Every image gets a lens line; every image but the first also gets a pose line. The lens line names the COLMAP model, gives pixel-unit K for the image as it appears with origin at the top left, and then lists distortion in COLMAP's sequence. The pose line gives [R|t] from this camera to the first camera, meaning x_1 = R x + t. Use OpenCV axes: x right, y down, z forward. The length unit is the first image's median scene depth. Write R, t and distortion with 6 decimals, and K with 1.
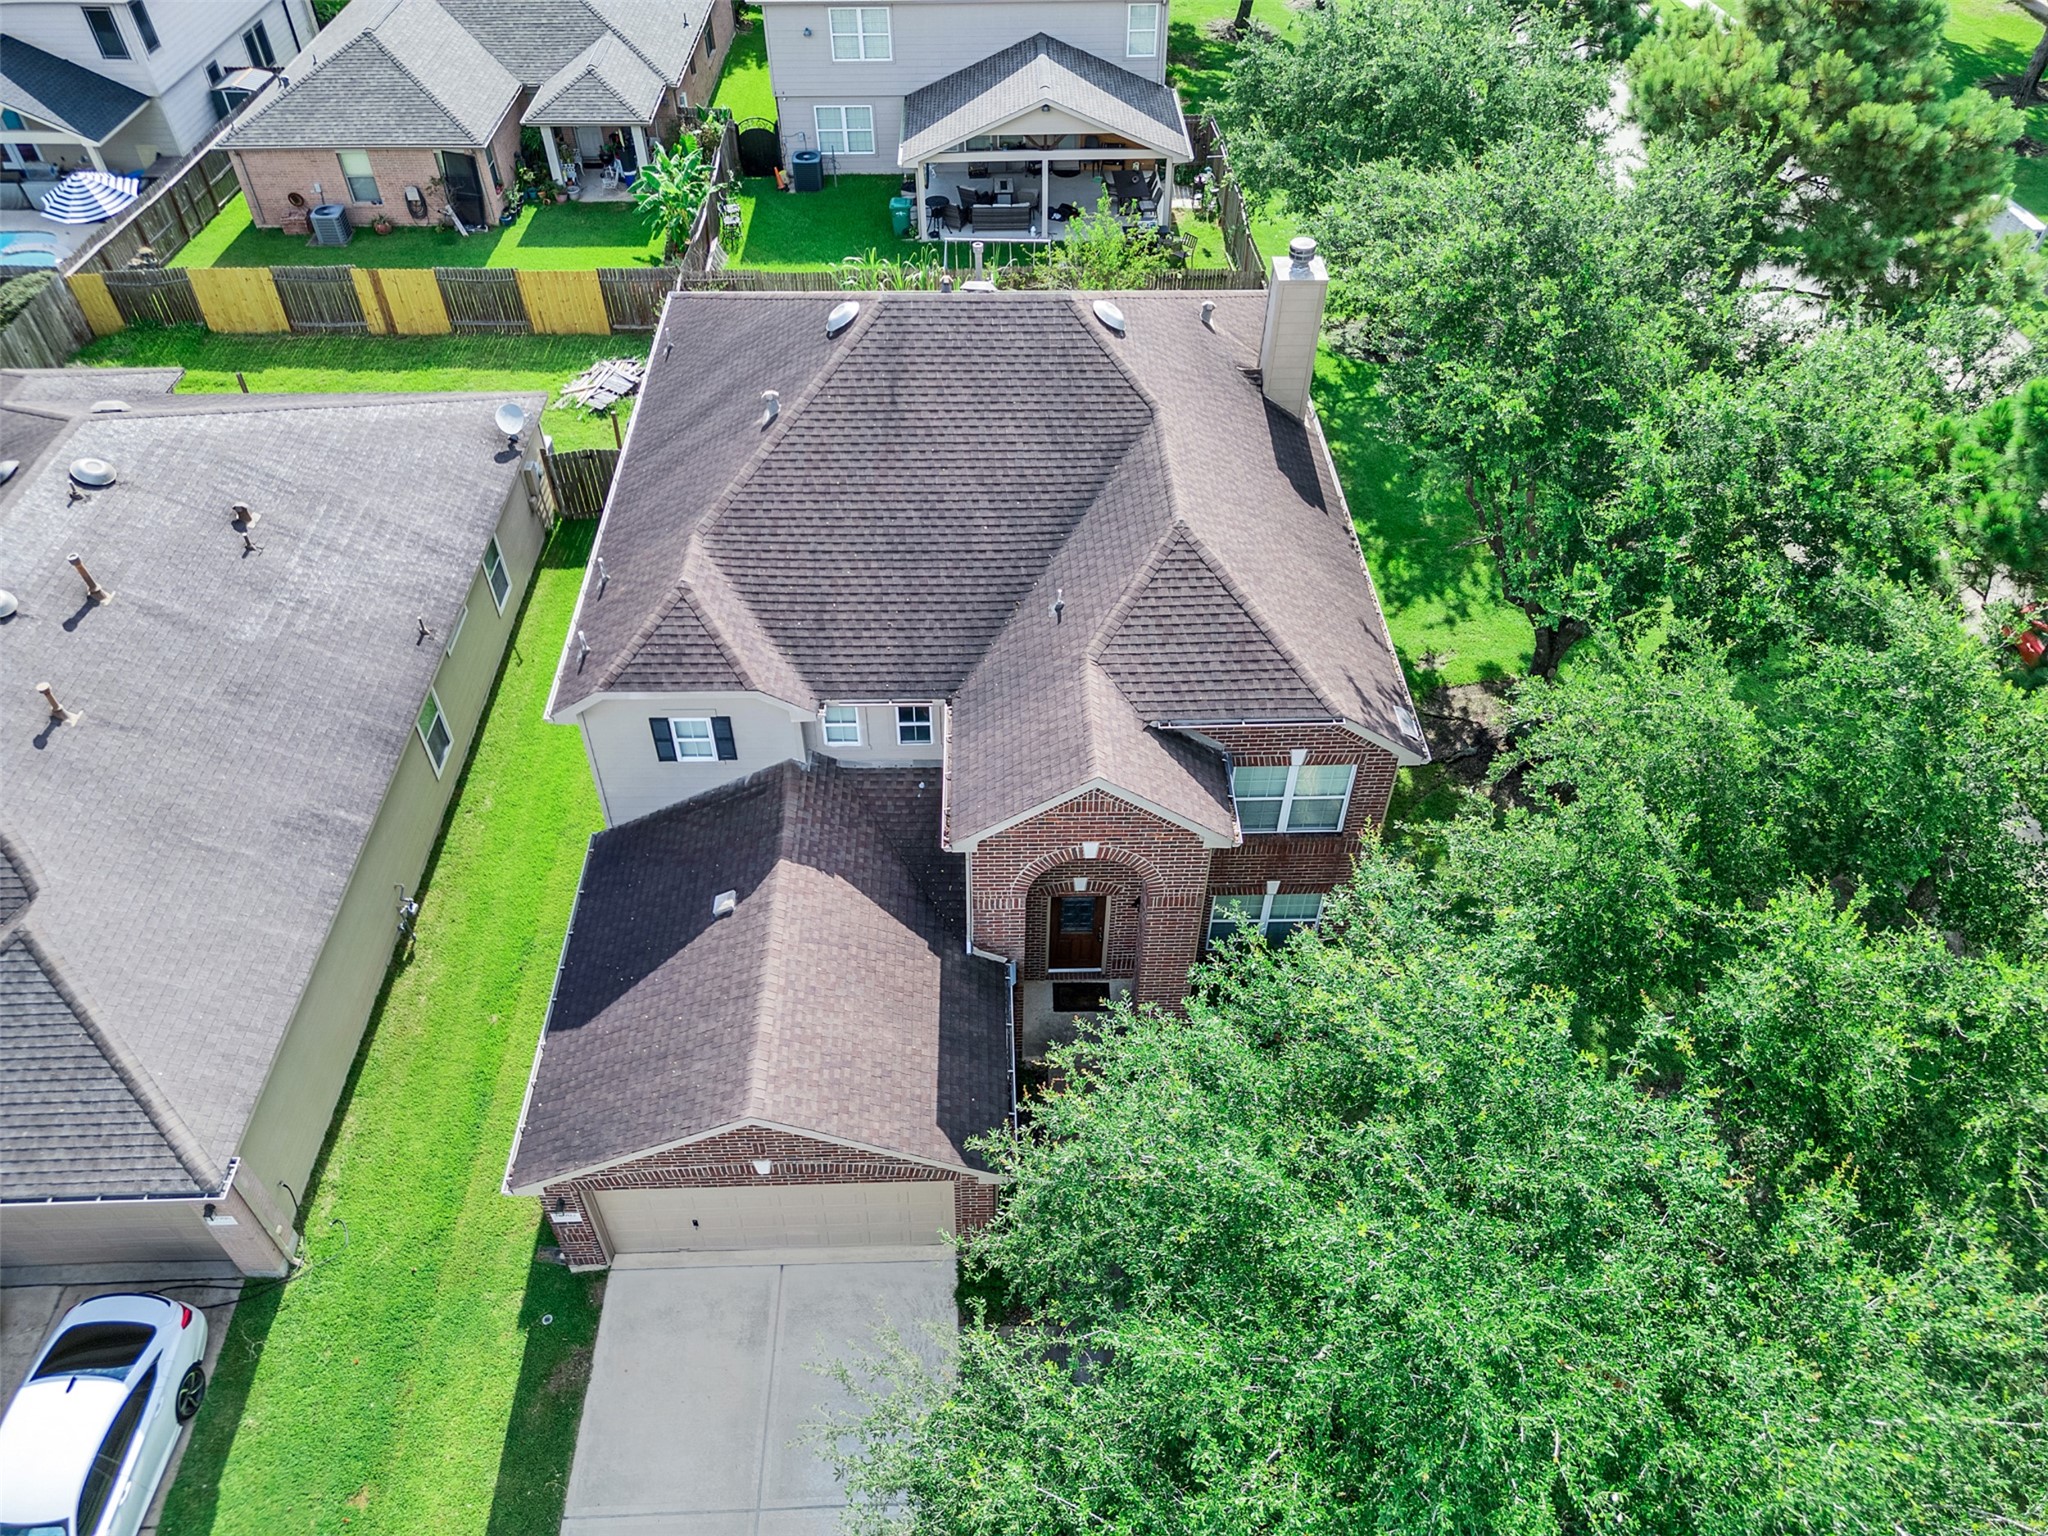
lens RADIAL K [[1438.4, 0, 1020.7], [0, 1438.4, 775.1], [0, 0, 1]] dist [0.051077, -0.032834]
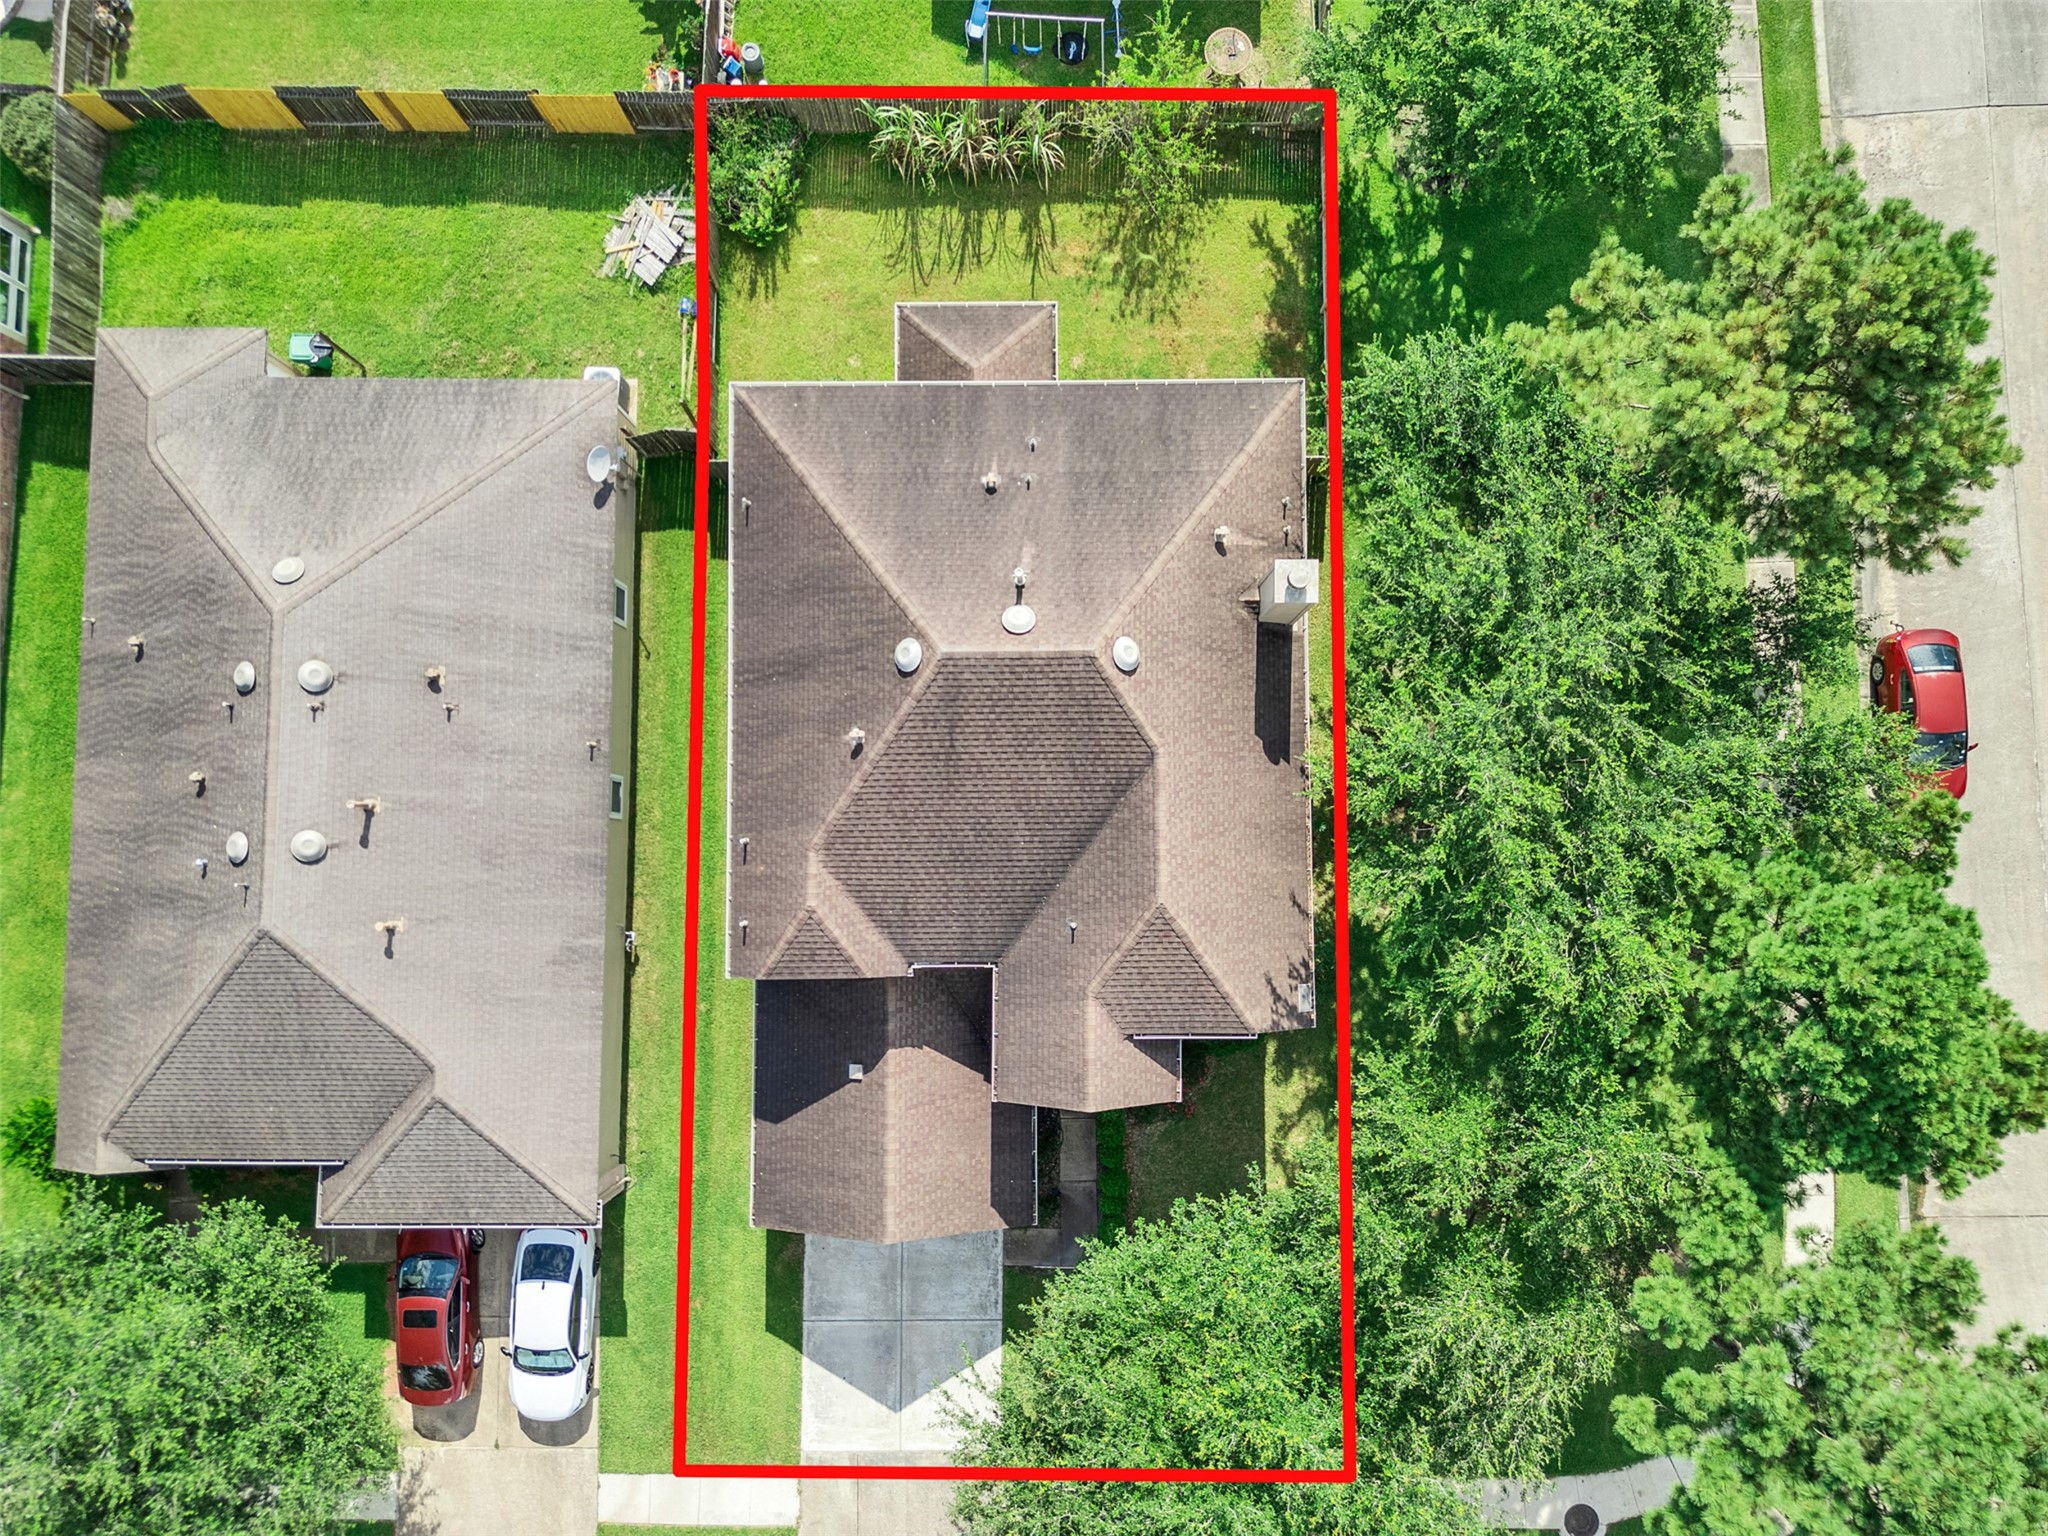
lens RADIAL K [[1432.7, 0, 1024.0], [0, 1432.7, 768.0], [0, 0, 1]] dist [0.074649, -0.076631]
pose [[0.999461, 0.025884, -0.020197, 0.001591], [-0.006222, 0.753368, 0.657570, -0.738419], [0.032236, -0.657090, 0.753123, 0.019212]]
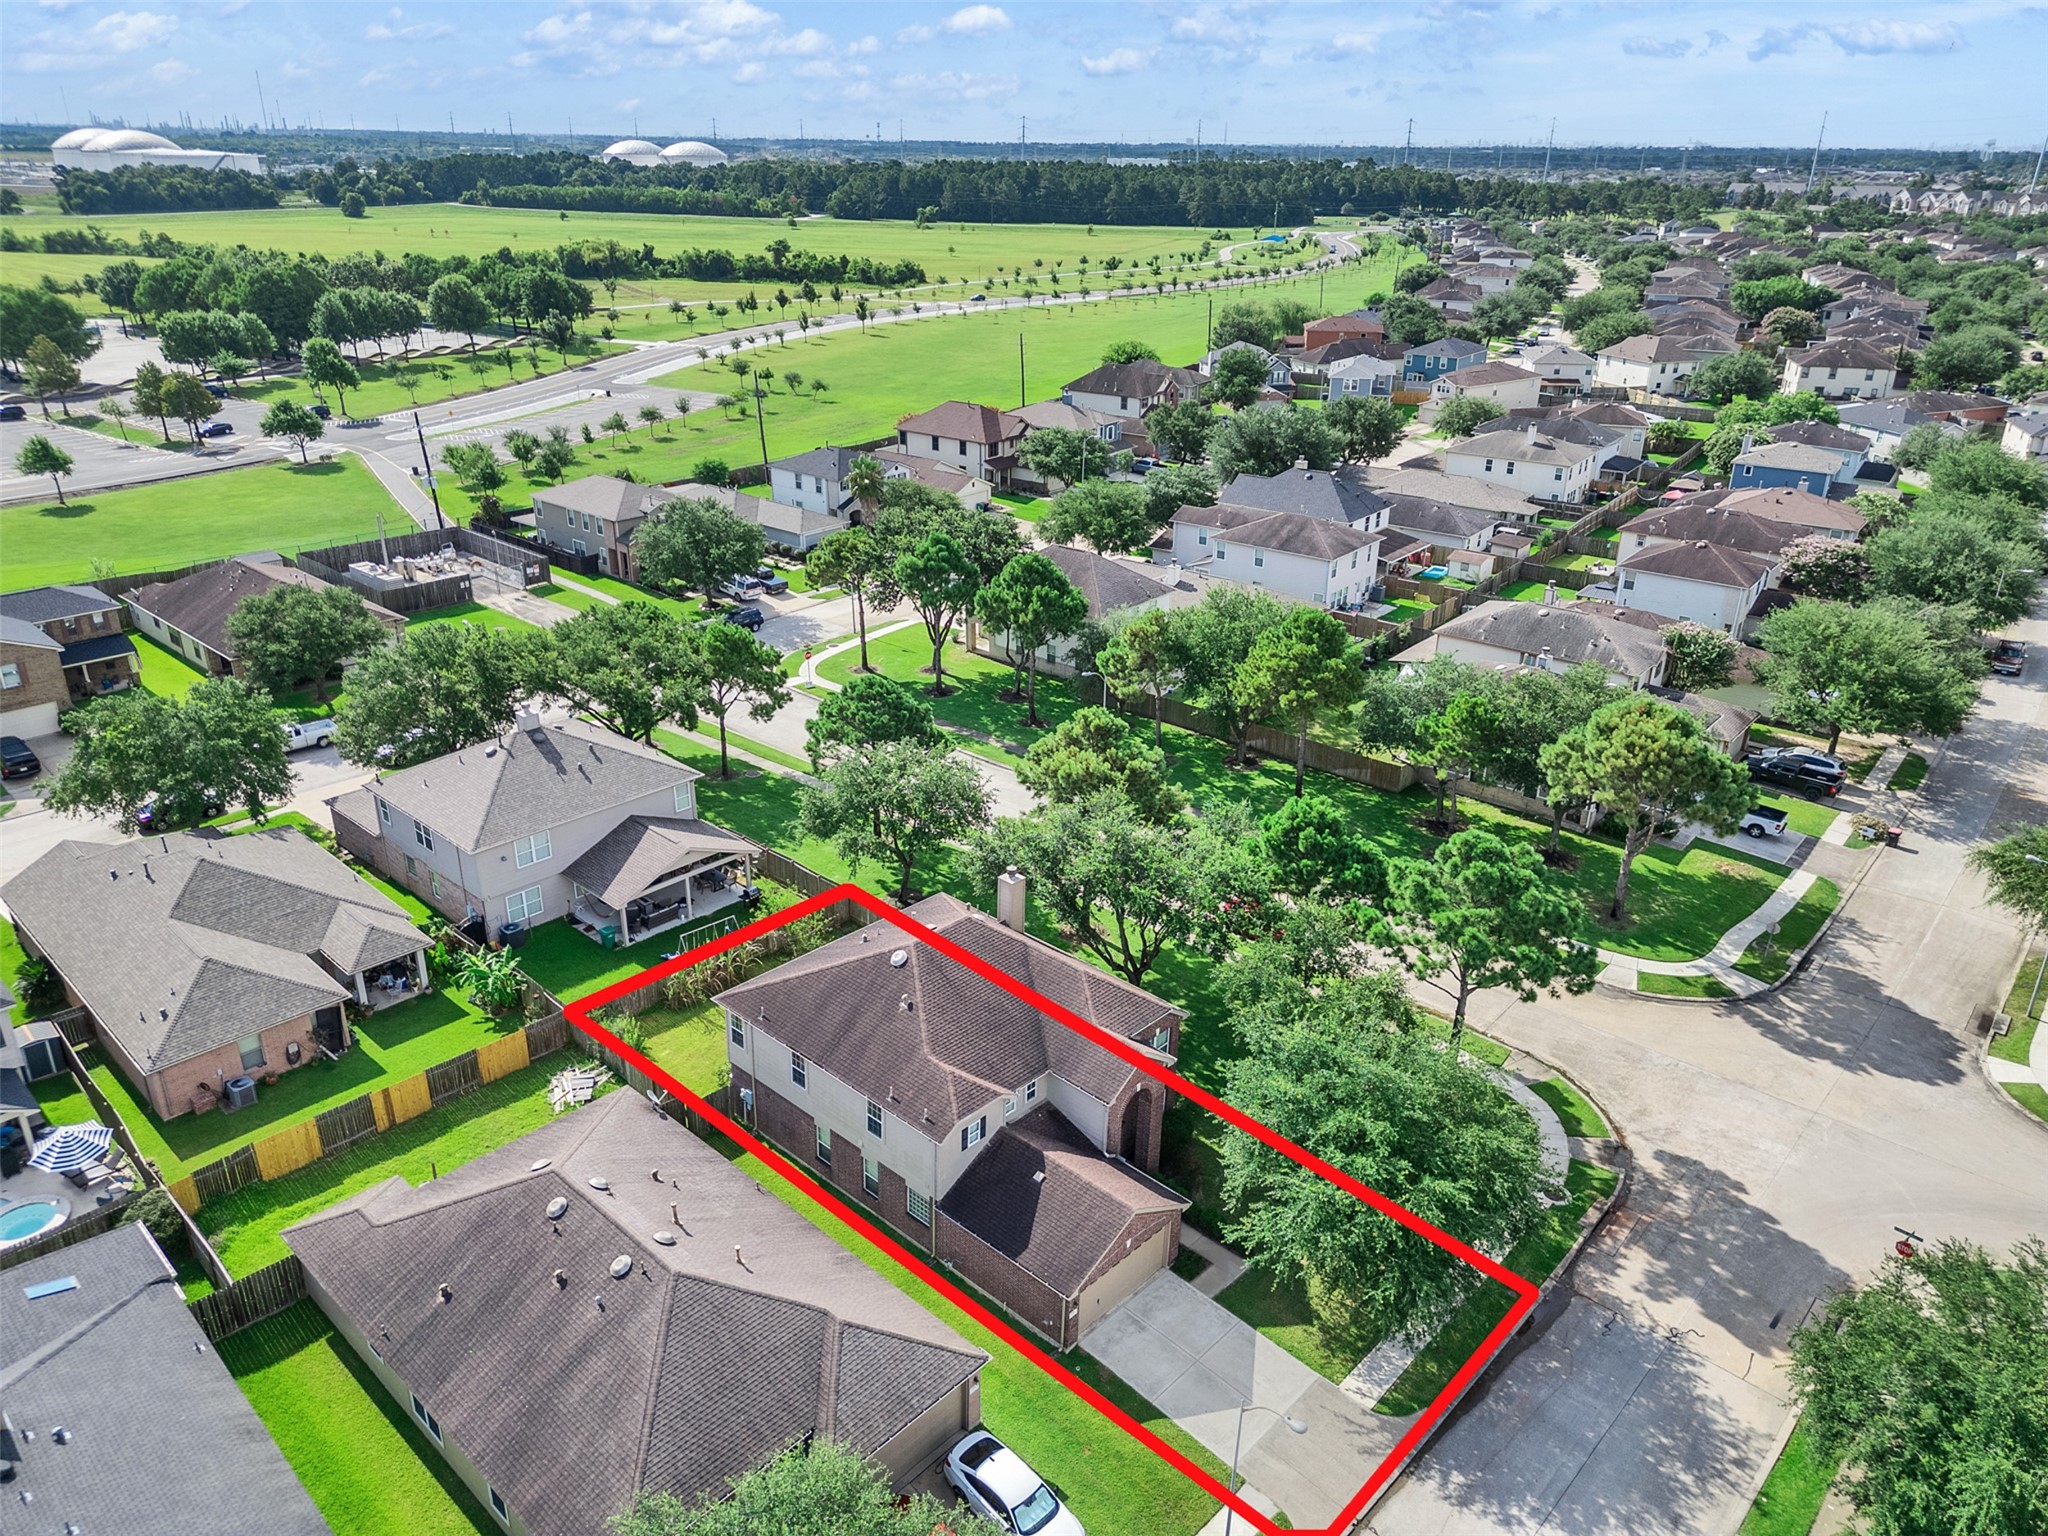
lens RADIAL K [[1438.4, 0, 1020.7], [0, 1438.4, 775.1], [0, 0, 1]] dist [0.051077, -0.032834]
pose [[0.706536, -0.276512, 0.651420, -1.000809], [0.488535, 0.856554, -0.166282, -0.062803], [-0.511997, 0.435726, 0.740271, -0.671077]]
